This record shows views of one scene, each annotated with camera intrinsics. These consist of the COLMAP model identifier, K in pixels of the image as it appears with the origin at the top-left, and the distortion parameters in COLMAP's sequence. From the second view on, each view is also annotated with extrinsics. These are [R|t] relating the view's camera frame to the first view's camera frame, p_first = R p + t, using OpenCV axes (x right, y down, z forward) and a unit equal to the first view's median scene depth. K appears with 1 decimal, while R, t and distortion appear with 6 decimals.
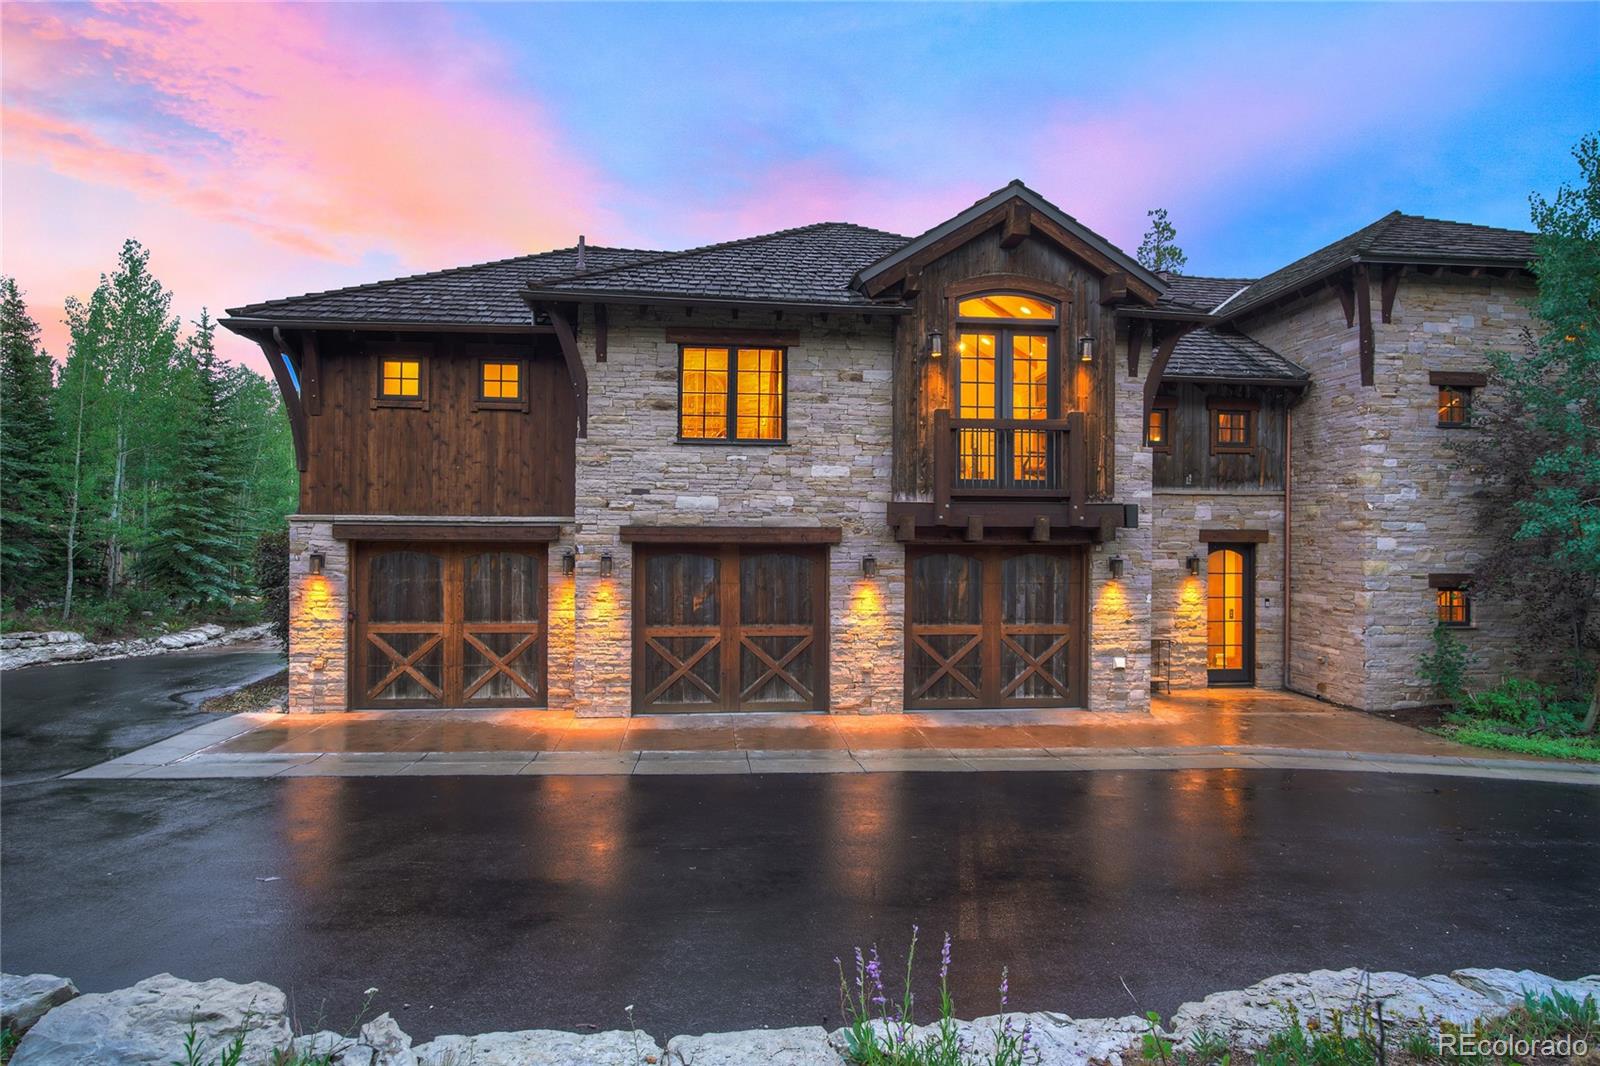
lens RADIAL K [[898.7, 0, 800.0], [0, 898.7, 533.0], [0, 0, 1]] dist [-0.004418, -0.000404]
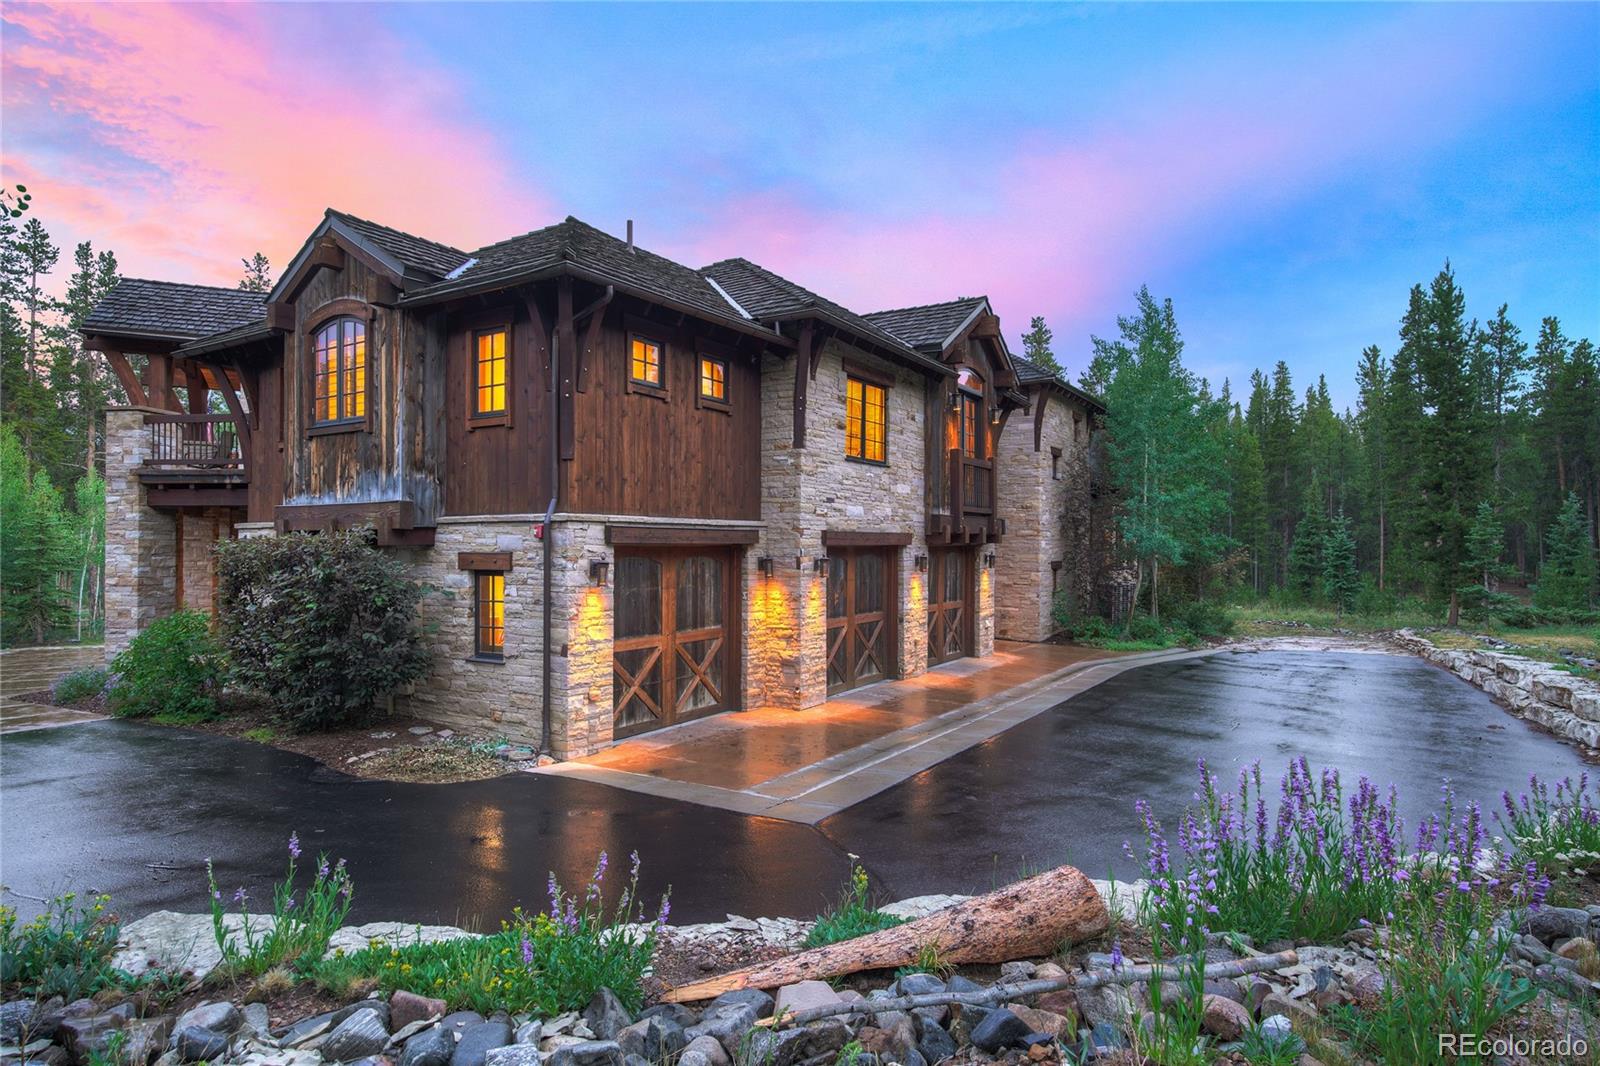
lens RADIAL K [[898.7, 0, 800.0], [0, 898.7, 533.0], [0, 0, 1]] dist [-0.004418, -0.000404]
pose [[0.607283, 0.006042, 0.794462, -1.065384], [-0.006026, 0.999977, -0.002999, -0.001605], [-0.794462, -0.002966, 0.607306, 0.341058]]
